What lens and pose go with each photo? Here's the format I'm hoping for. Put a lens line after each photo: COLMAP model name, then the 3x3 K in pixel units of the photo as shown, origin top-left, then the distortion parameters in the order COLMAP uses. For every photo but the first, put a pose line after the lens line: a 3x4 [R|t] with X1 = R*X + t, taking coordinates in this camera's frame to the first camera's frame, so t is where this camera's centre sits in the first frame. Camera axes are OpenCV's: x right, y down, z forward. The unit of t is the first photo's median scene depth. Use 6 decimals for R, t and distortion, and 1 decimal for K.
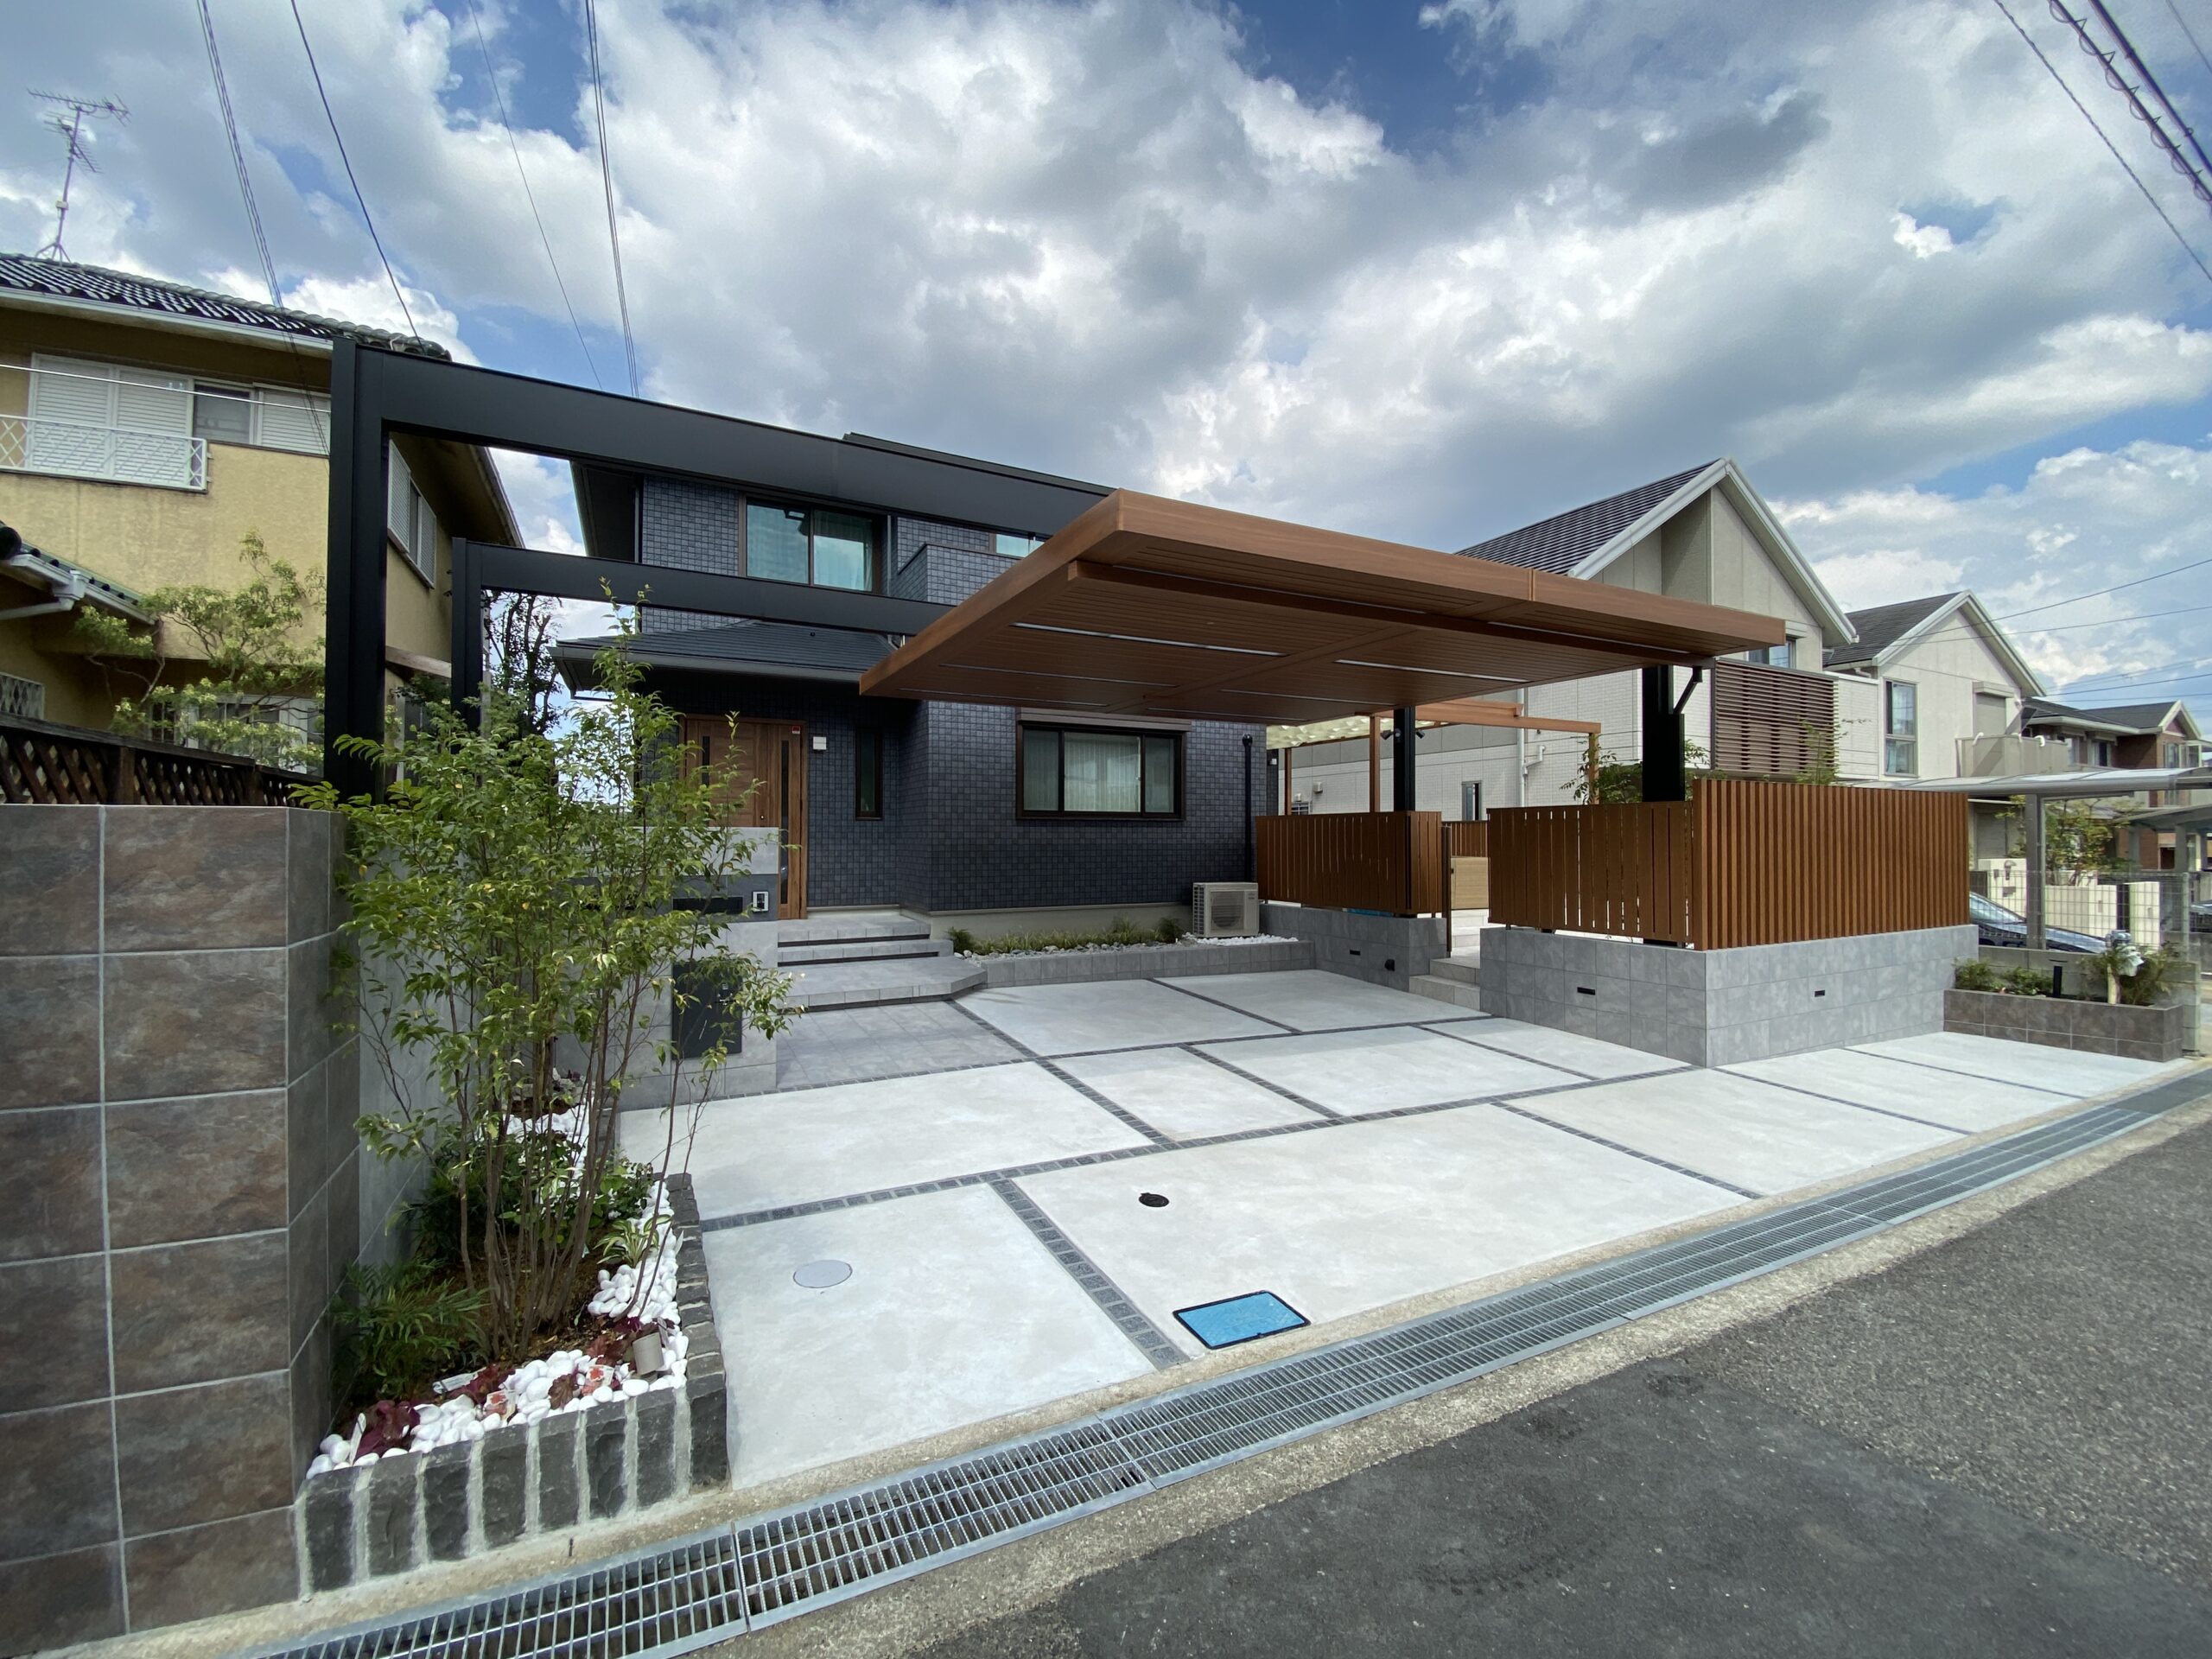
lens RADIAL K [[902.0, 0, 1104.1], [0, 902.0, 823.2], [0, 0, 1]] dist [0.016109, -0.017790]
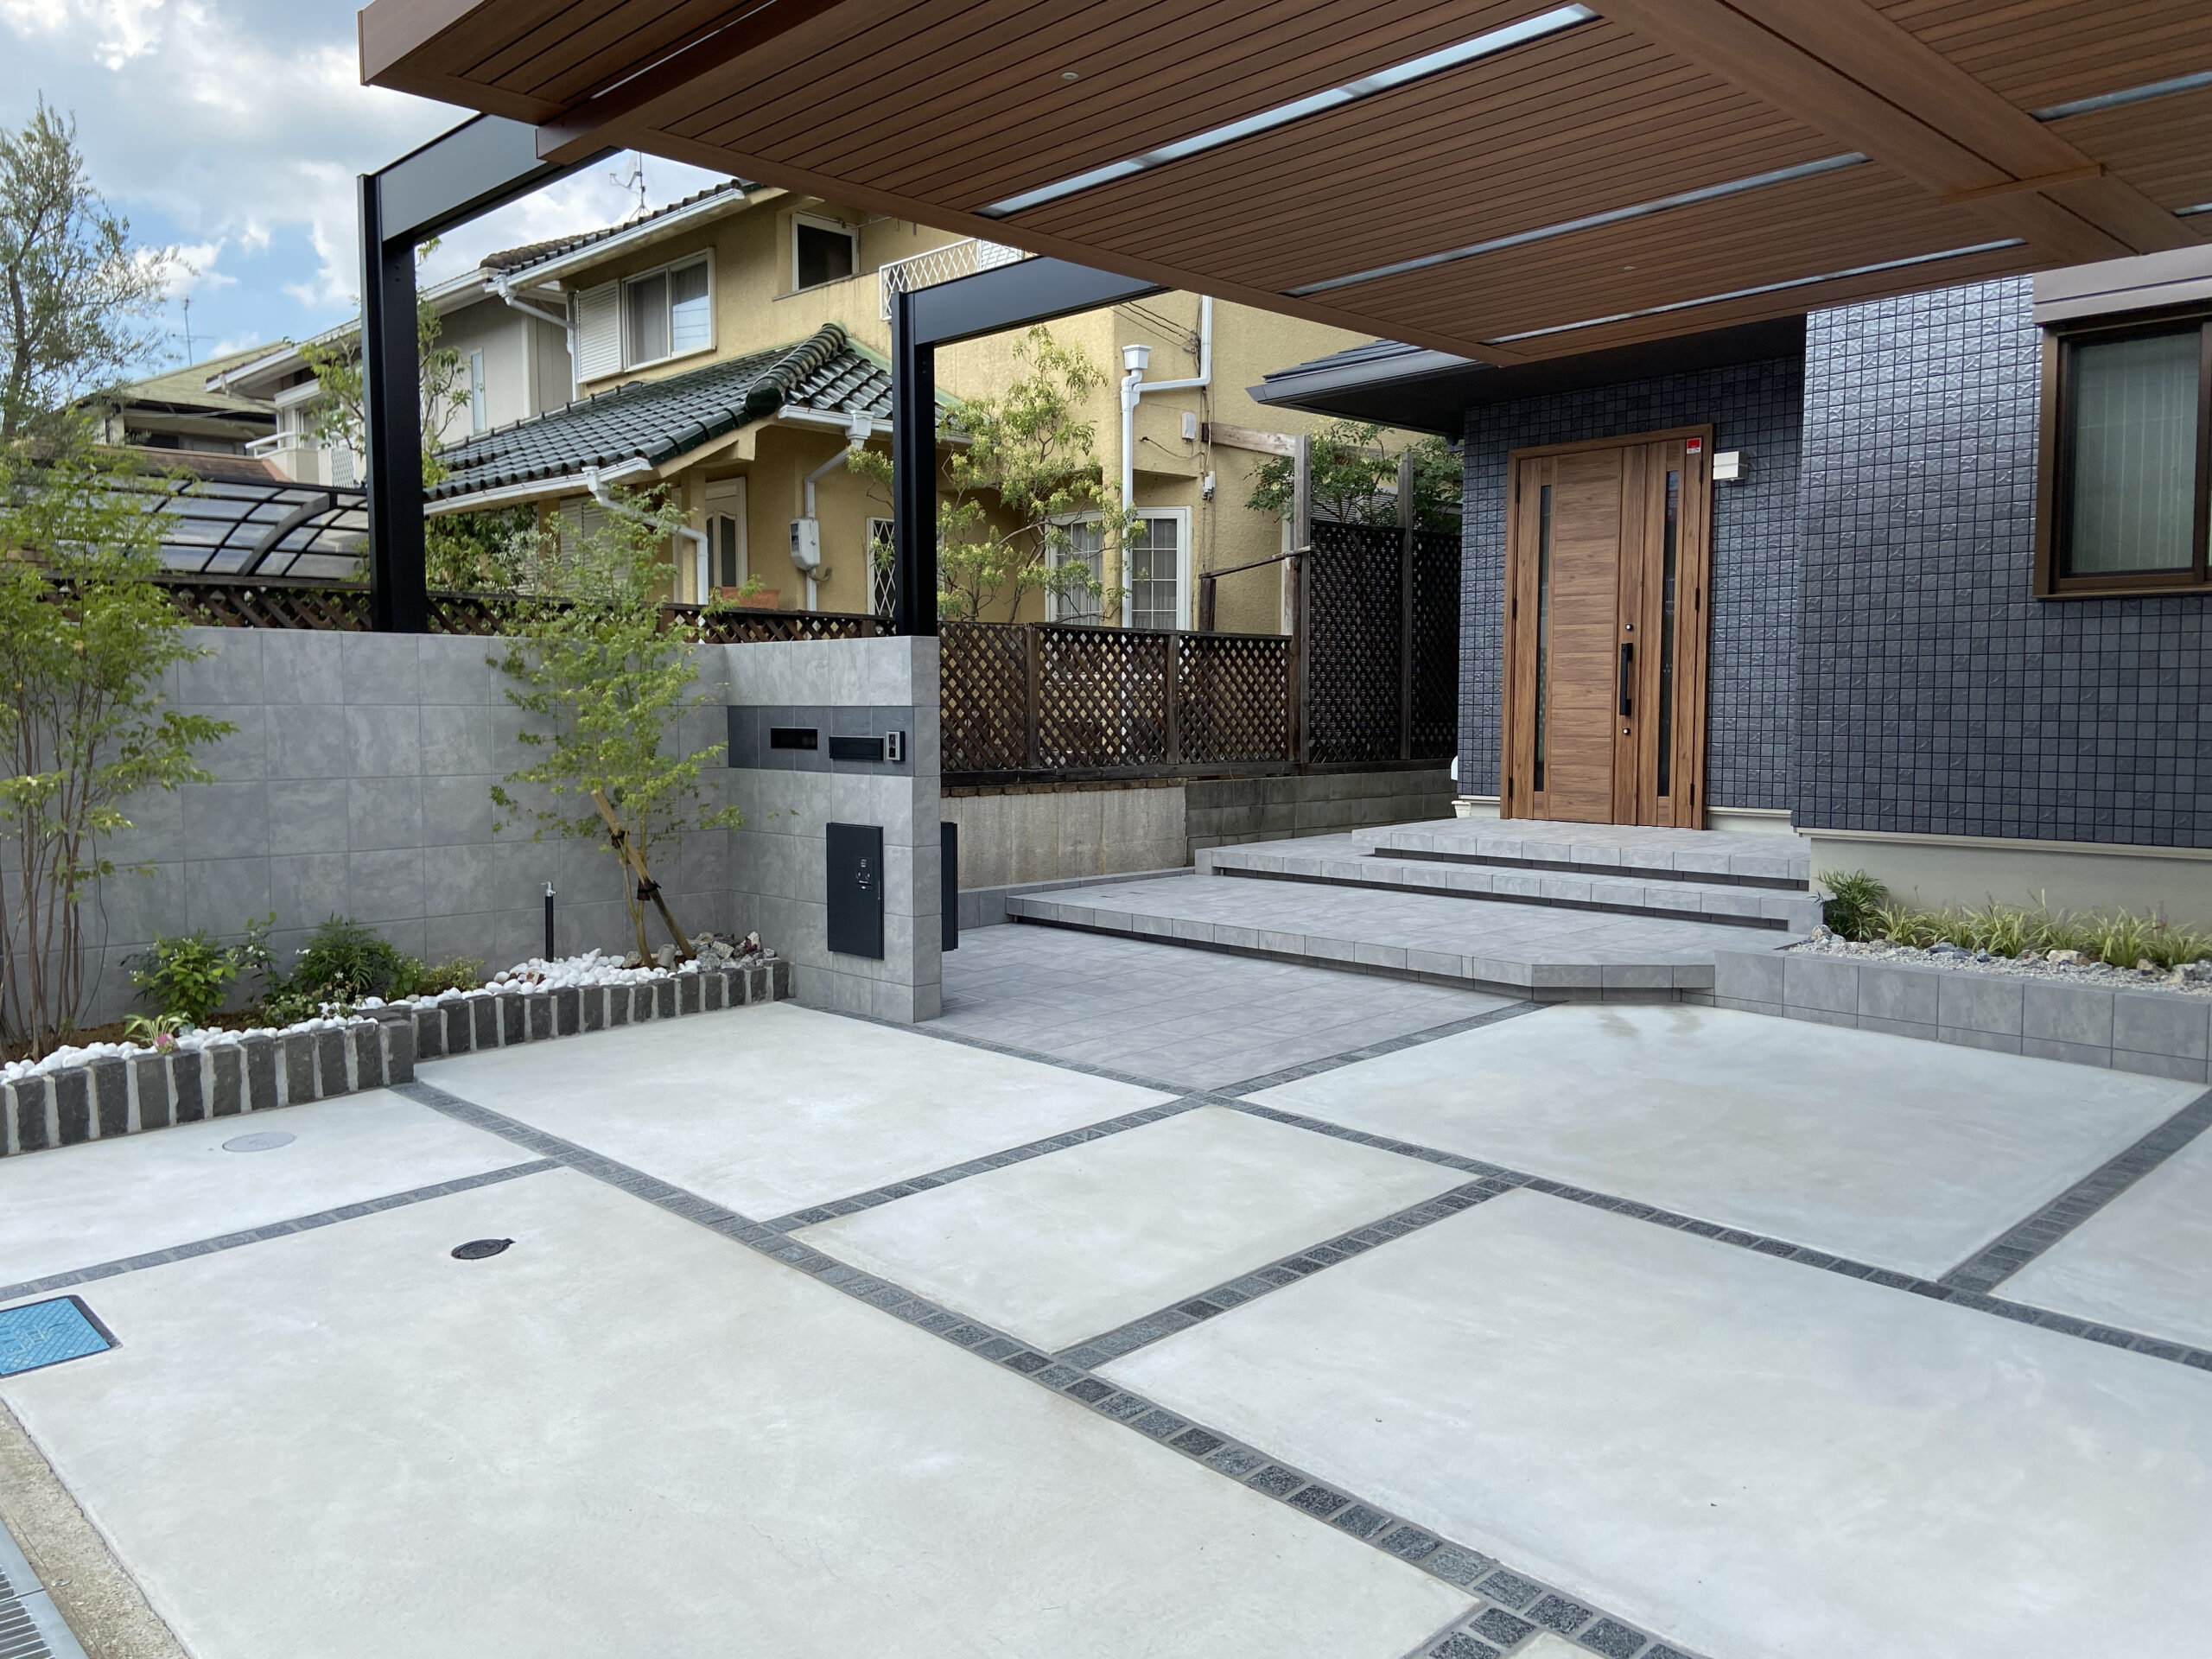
lens RADIAL K [[1663.9, 0, 1106.4], [0, 1663.9, 803.8], [0, 0, 1]] dist [0.152281, -0.199358]
pose [[0.282508, 0.055308, -0.957669, 0.722209], [0.015573, 0.997940, 0.062228, 0.045397], [0.959139, -0.032493, 0.281065, 0.660833]]
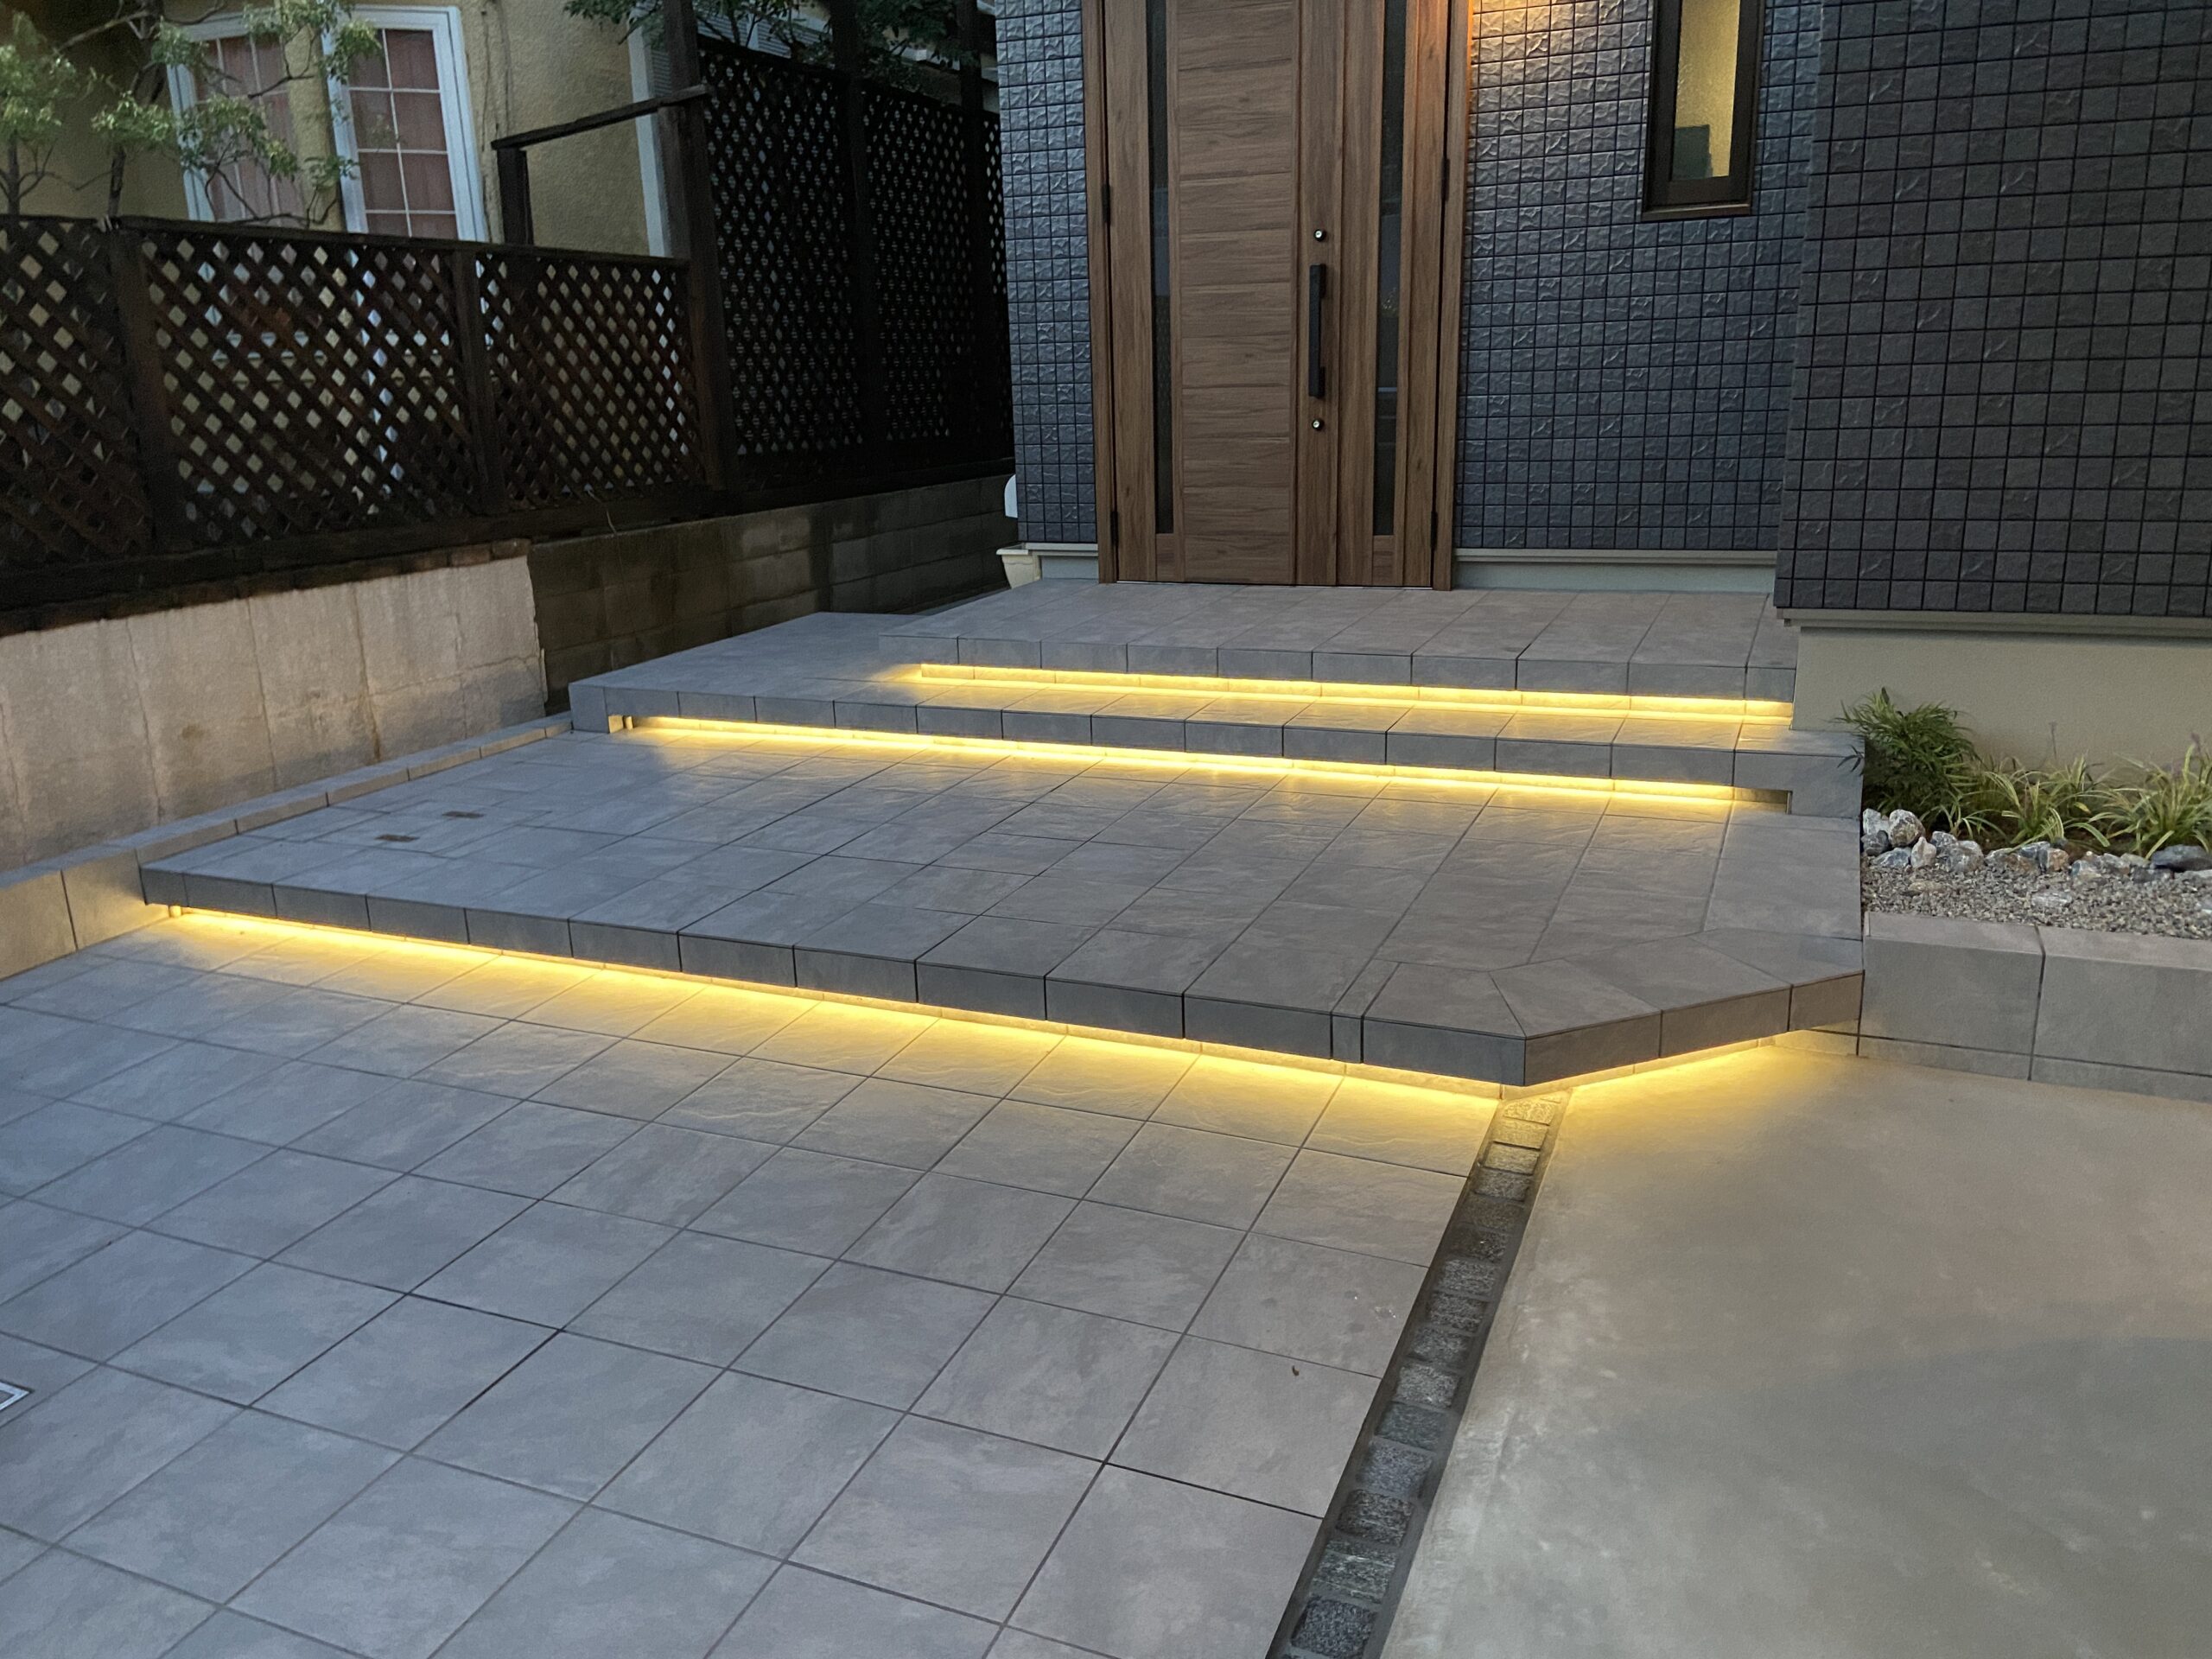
lens RADIAL K [[1663.9, 0, 1106.4], [0, 1663.9, 803.8], [0, 0, 1]] dist [0.152281, -0.199358]
pose [[0.634361, 0.178405, -0.752168, 0.043412], [0.041553, 0.963729, 0.263629, 0.036879], [0.771919, -0.198491, 0.603939, 0.873697]]
